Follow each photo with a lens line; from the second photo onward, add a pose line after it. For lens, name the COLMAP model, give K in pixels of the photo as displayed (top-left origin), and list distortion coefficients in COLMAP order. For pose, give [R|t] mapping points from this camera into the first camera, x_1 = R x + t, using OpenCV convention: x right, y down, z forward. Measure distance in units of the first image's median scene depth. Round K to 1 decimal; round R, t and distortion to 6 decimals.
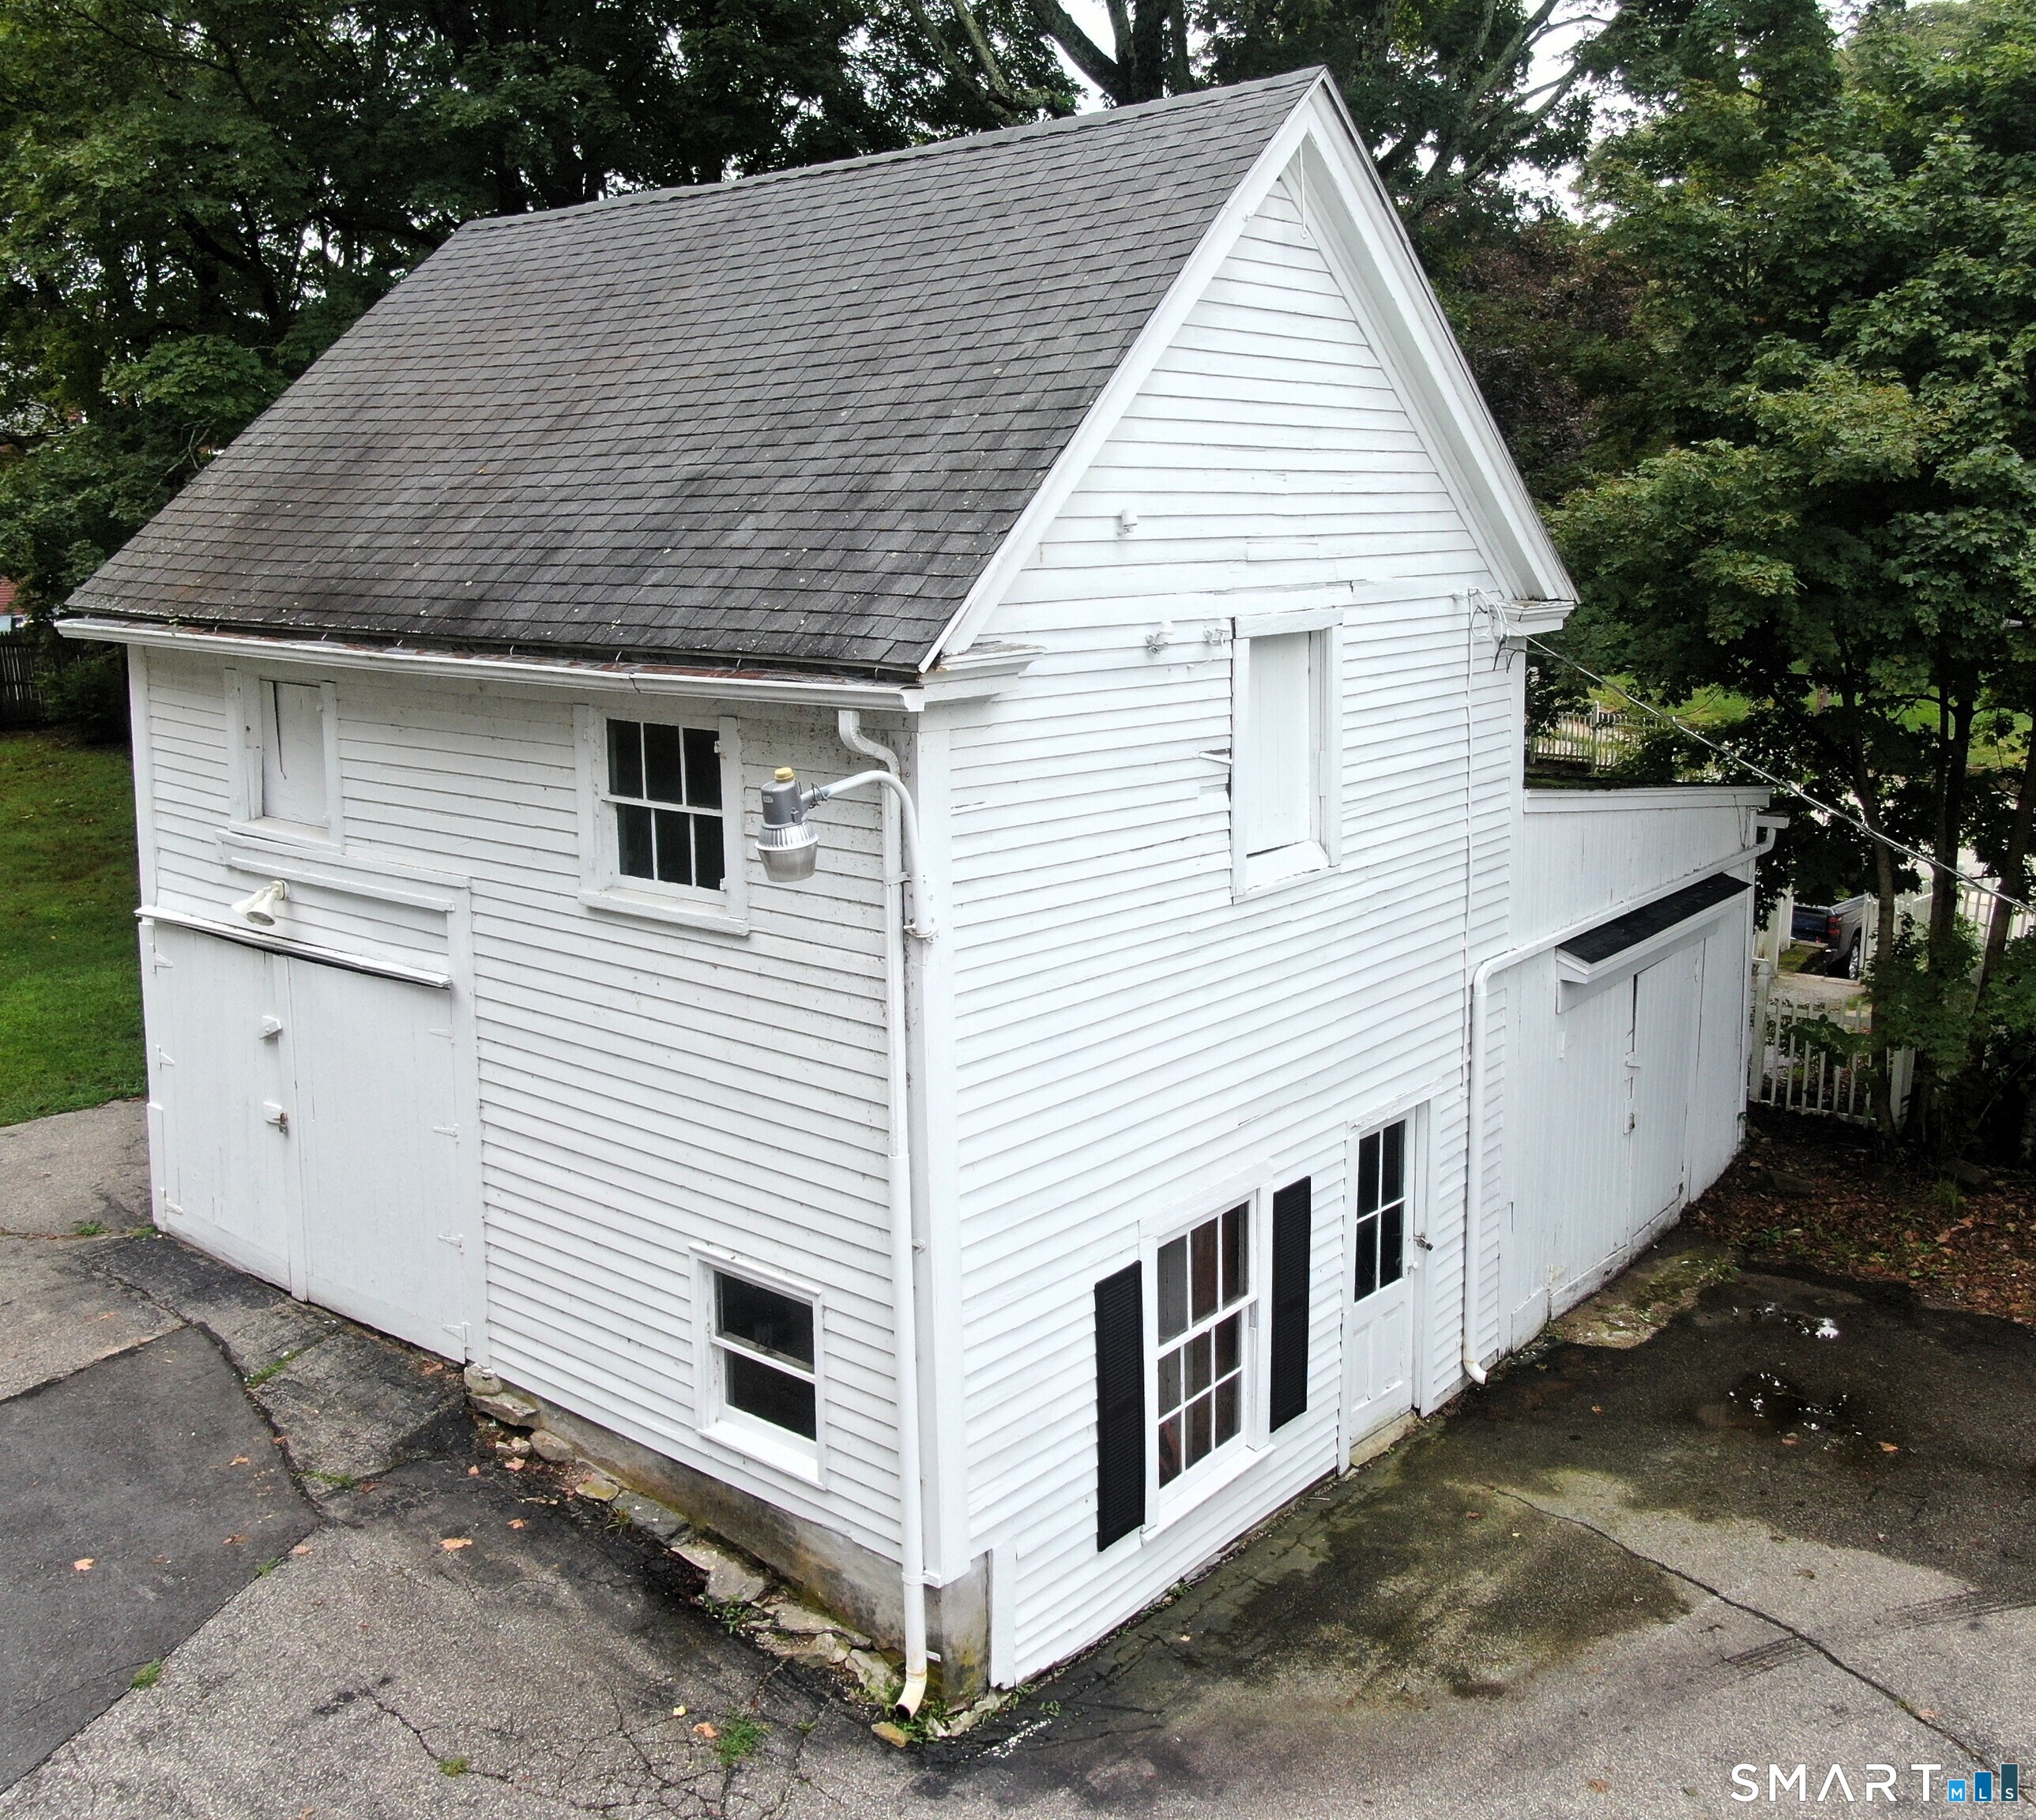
lens RADIAL K [[1889.5, 0, 1026.8], [0, 1889.5, 929.9], [0, 0, 1]] dist [-0.063835, 0.000000]
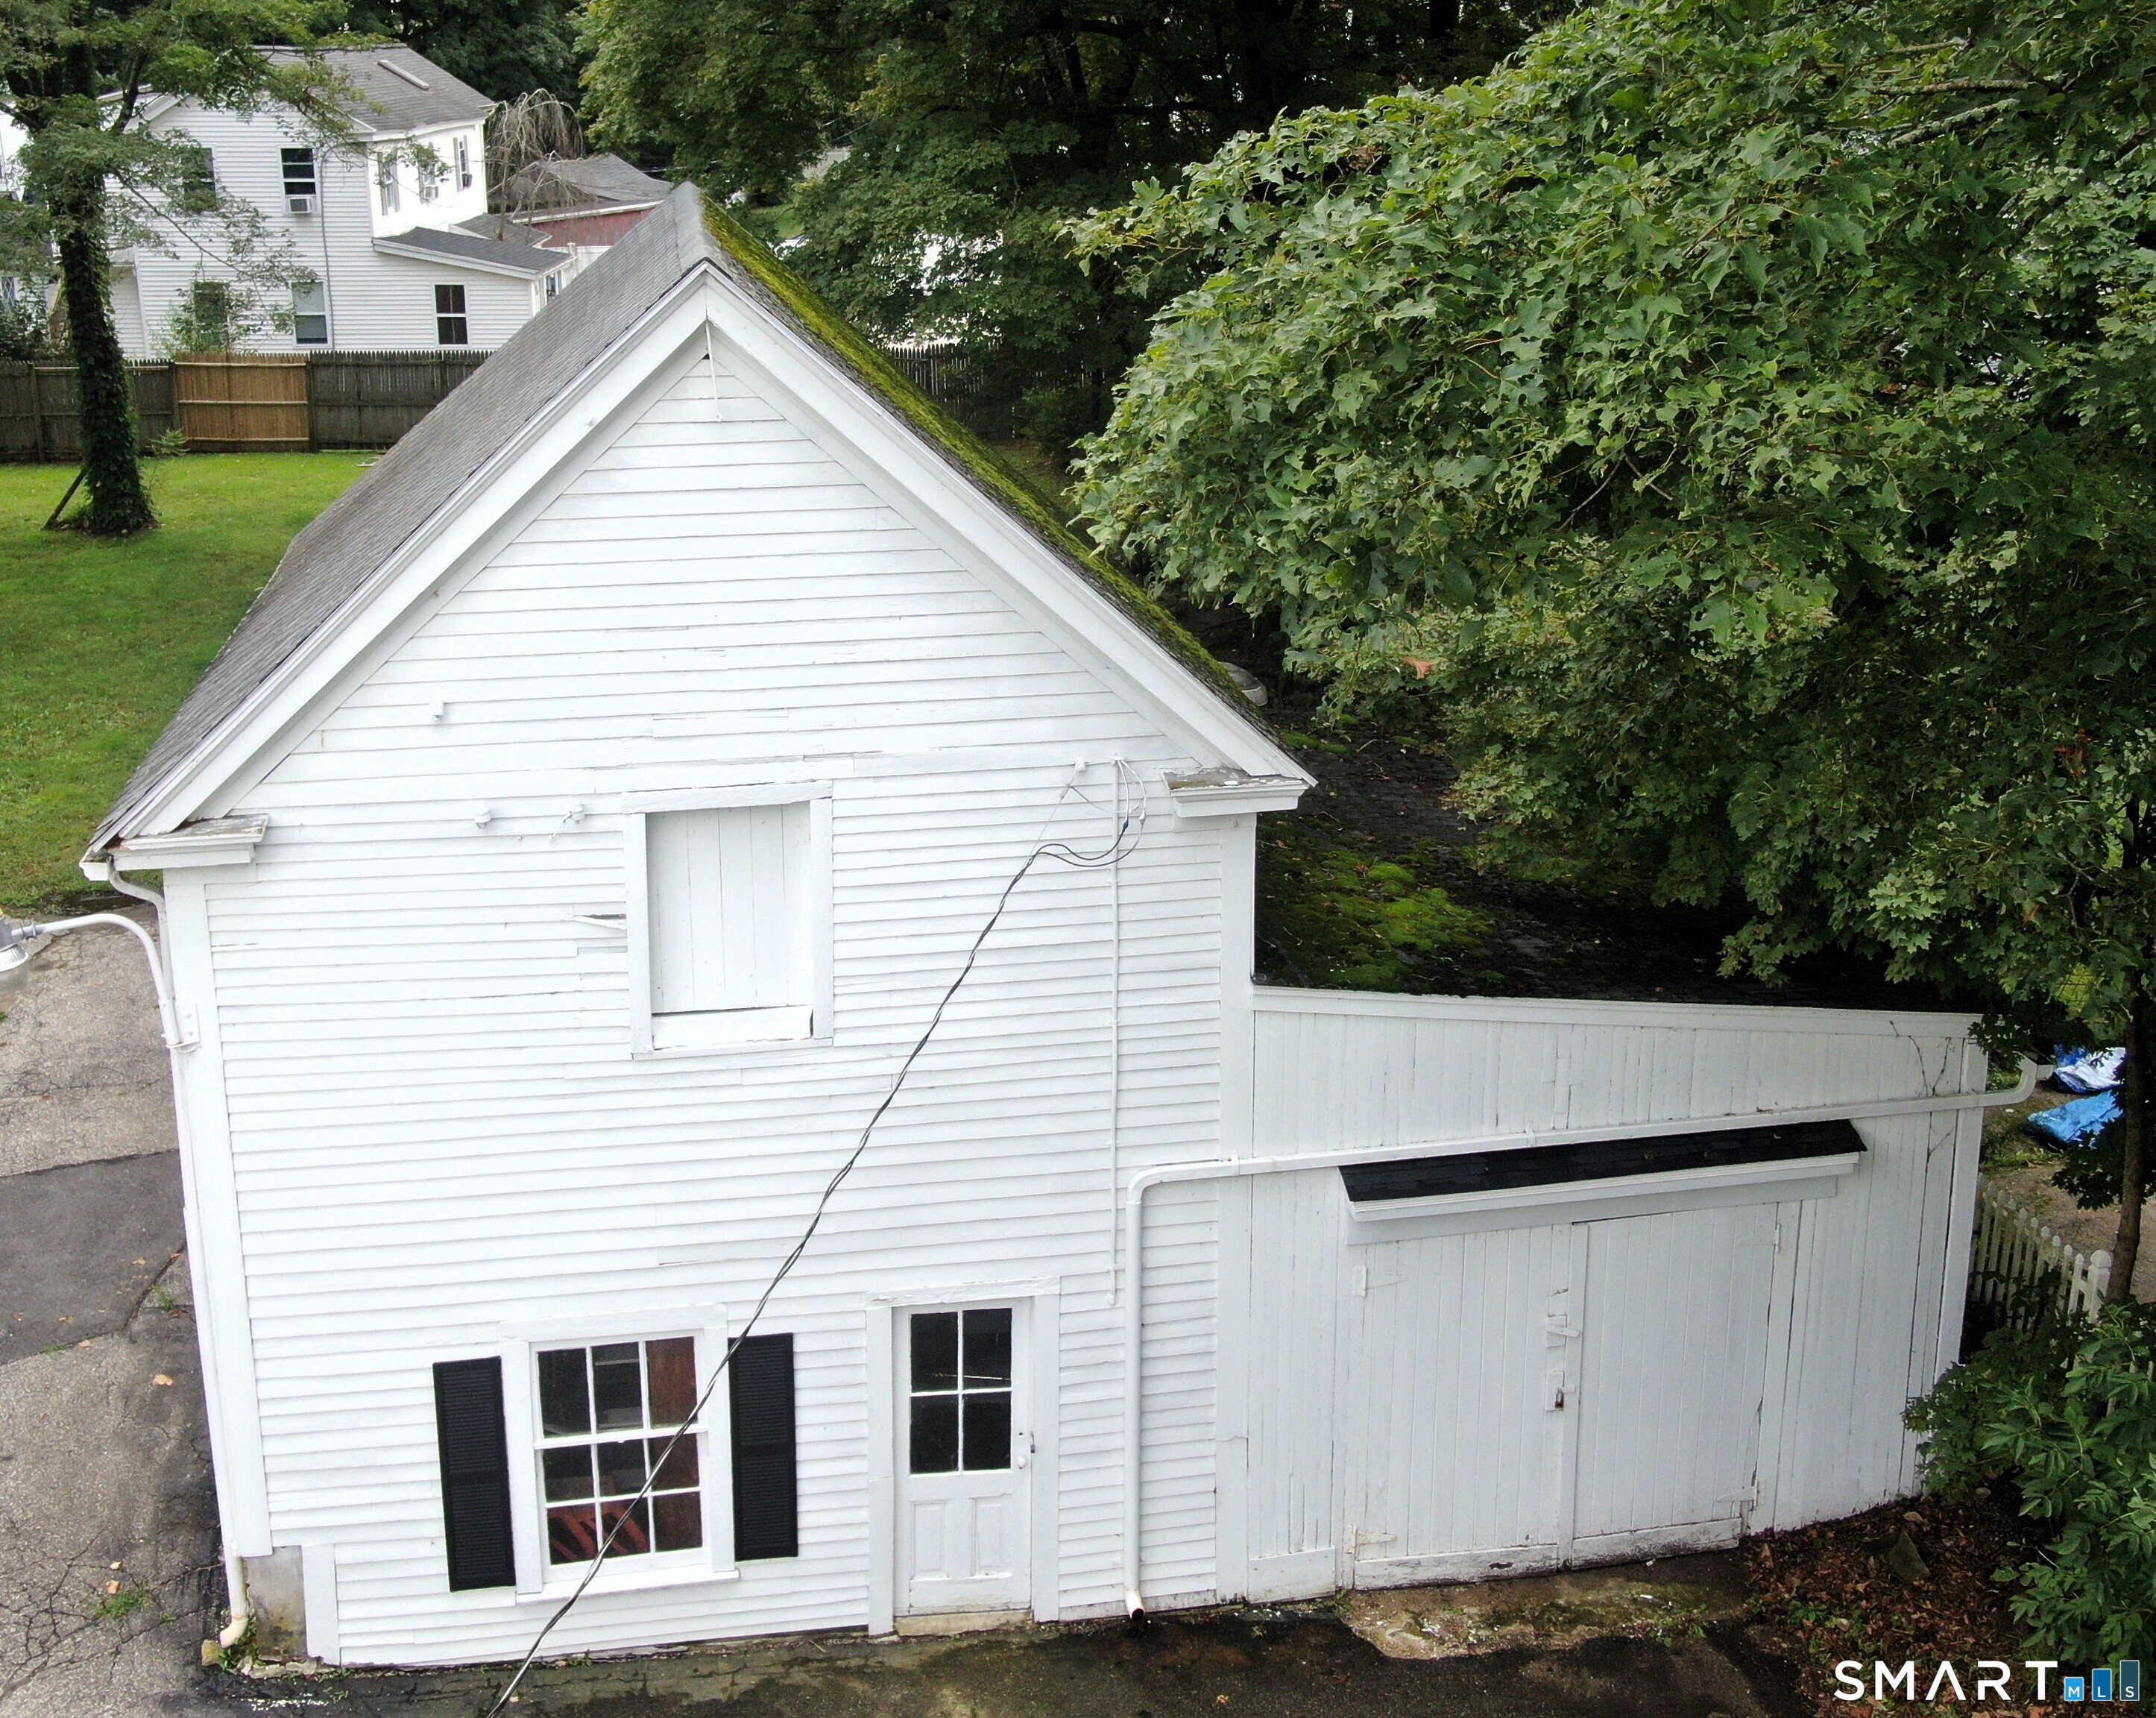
lens RADIAL K [[2425.7, 0, 1075.2], [0, 2425.7, 841.3], [0, 0, 1]] dist [-0.028003, 0.000000]
pose [[0.756003, 0.215293, -0.618149, 1.021845], [-0.144170, 0.975938, 0.163585, -0.359322], [0.638494, -0.034553, 0.768851, 0.139146]]
